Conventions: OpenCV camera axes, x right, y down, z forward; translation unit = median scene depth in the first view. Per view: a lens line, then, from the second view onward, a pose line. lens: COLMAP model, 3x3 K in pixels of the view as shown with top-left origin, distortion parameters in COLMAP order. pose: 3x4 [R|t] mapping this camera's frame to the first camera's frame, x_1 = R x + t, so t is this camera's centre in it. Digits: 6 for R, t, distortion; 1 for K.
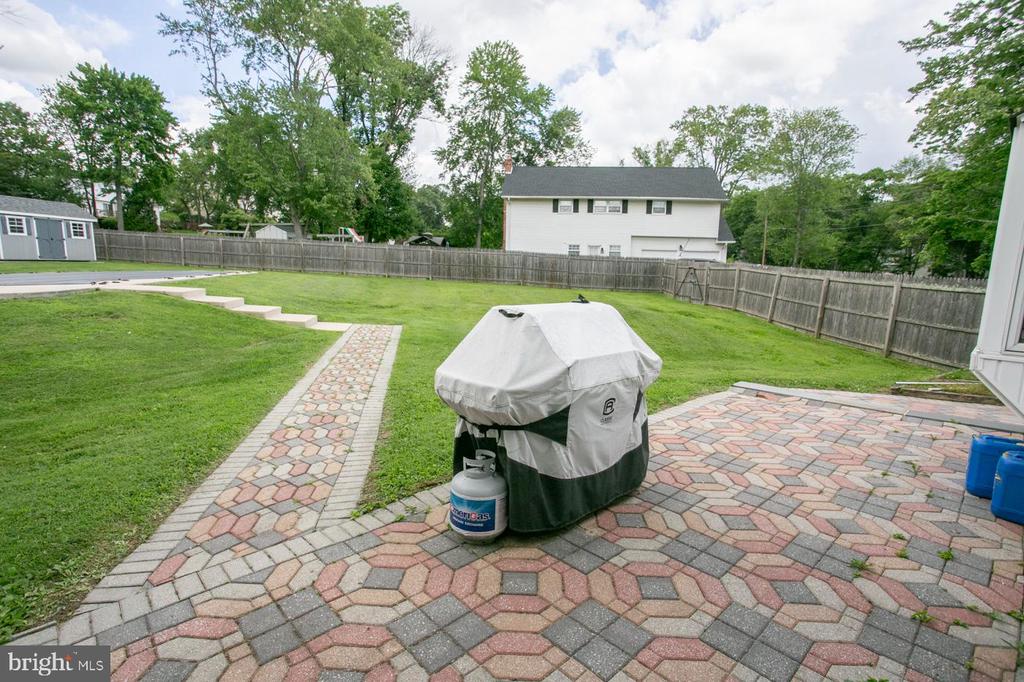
lens RADIAL K [[504.5, 0, 516.3], [0, 504.5, 343.5], [0, 0, 1]] dist [-0.058961, 0.020159]
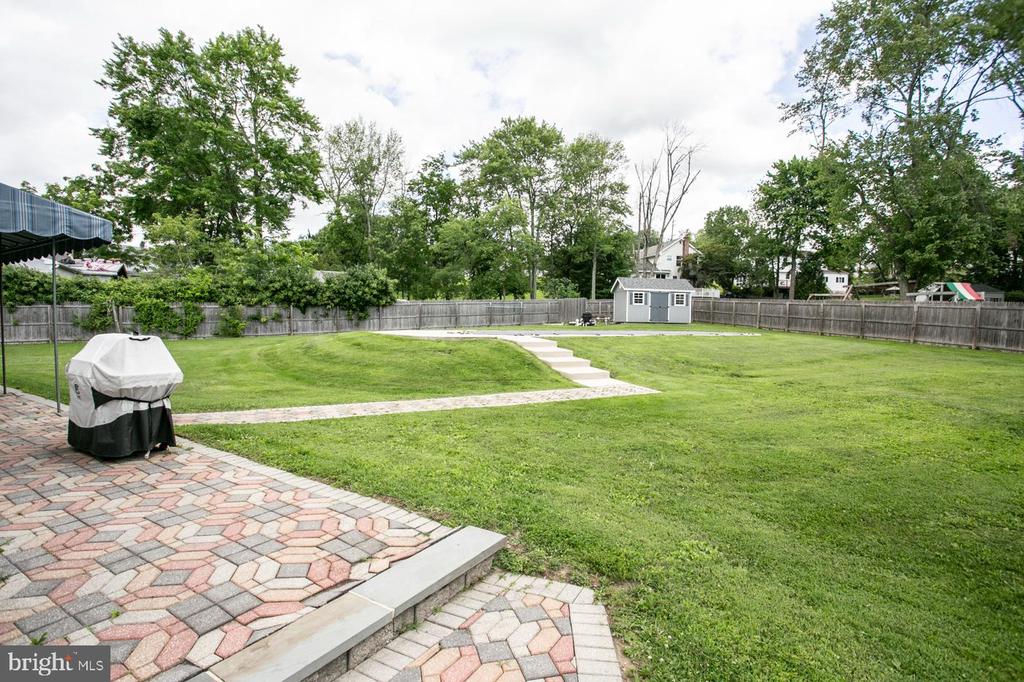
lens RADIAL K [[504.5, 0, 501.0], [0, 504.5, 342.7], [0, 0, 1]] dist [-0.058961, 0.020159]
pose [[0.240306, 0.032432, -0.970155, 0.195449], [-0.163622, 0.986494, -0.007551, -0.024945], [0.956808, 0.160554, 0.242367, 0.182069]]
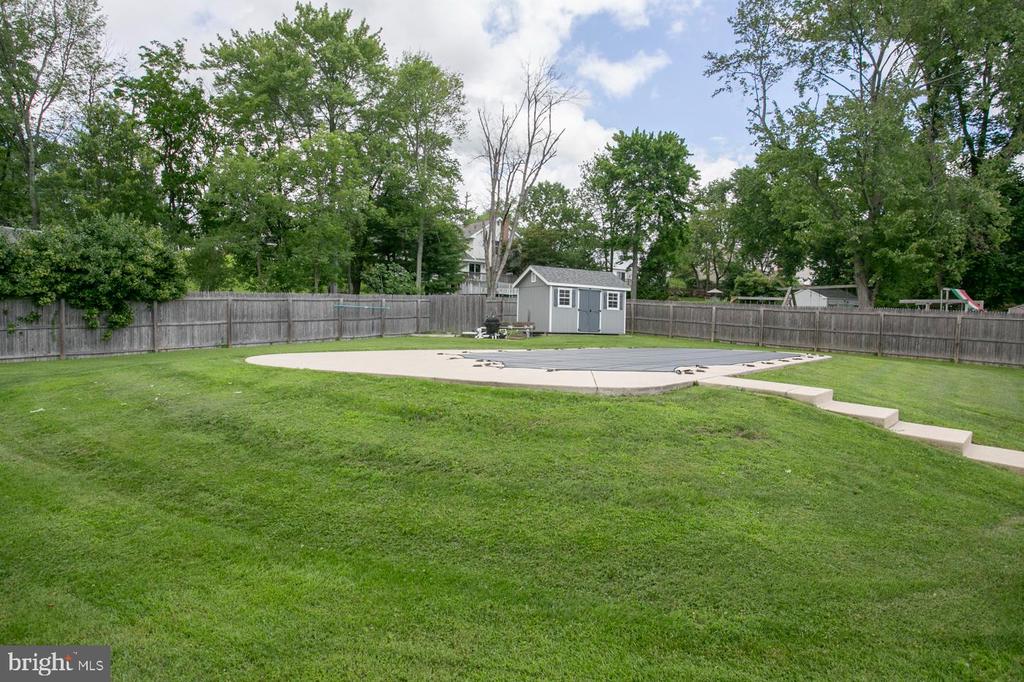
lens RADIAL K [[651.5, 0, 488.2], [0, 651.5, 334.0], [0, 0, 1]] dist [-0.027631, 0.013236]
pose [[0.650071, 0.008664, -0.759824, -0.095417], [-0.132158, 0.985985, -0.101825, -0.012991], [0.748293, 0.166610, 0.642105, 0.042637]]
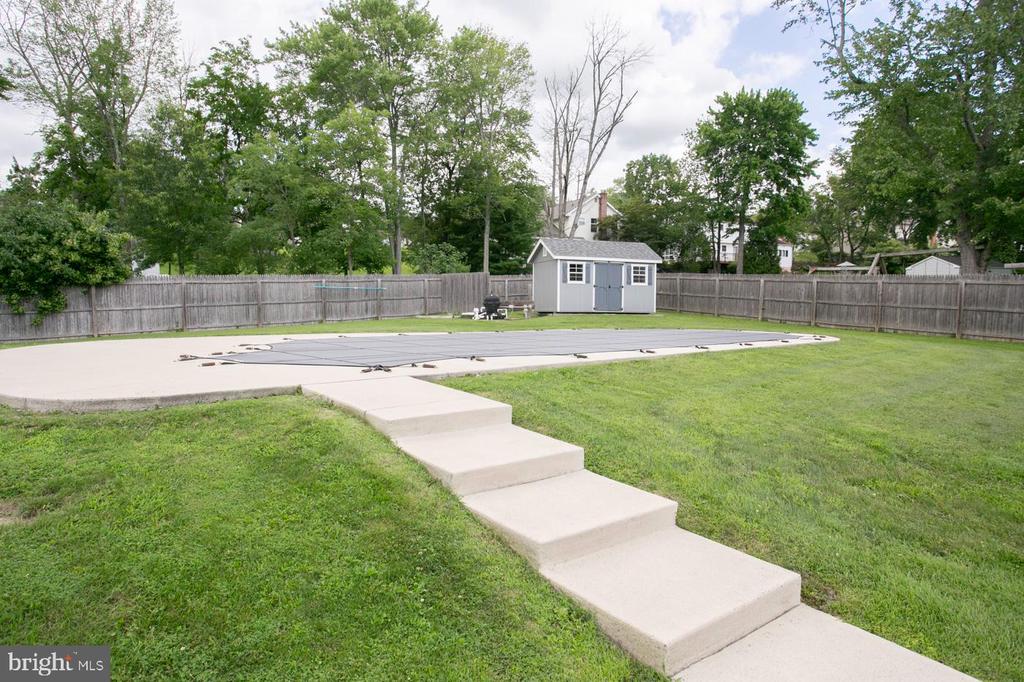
lens RADIAL K [[618.9, 0, 501.0], [0, 618.9, 339.8], [0, 0, 1]] dist [-0.036499, 0.023757]
pose [[0.459857, 0.037632, -0.887195, -0.076299], [-0.140373, 0.989620, -0.030783, -0.047604], [0.876828, 0.138694, 0.460366, 0.256876]]
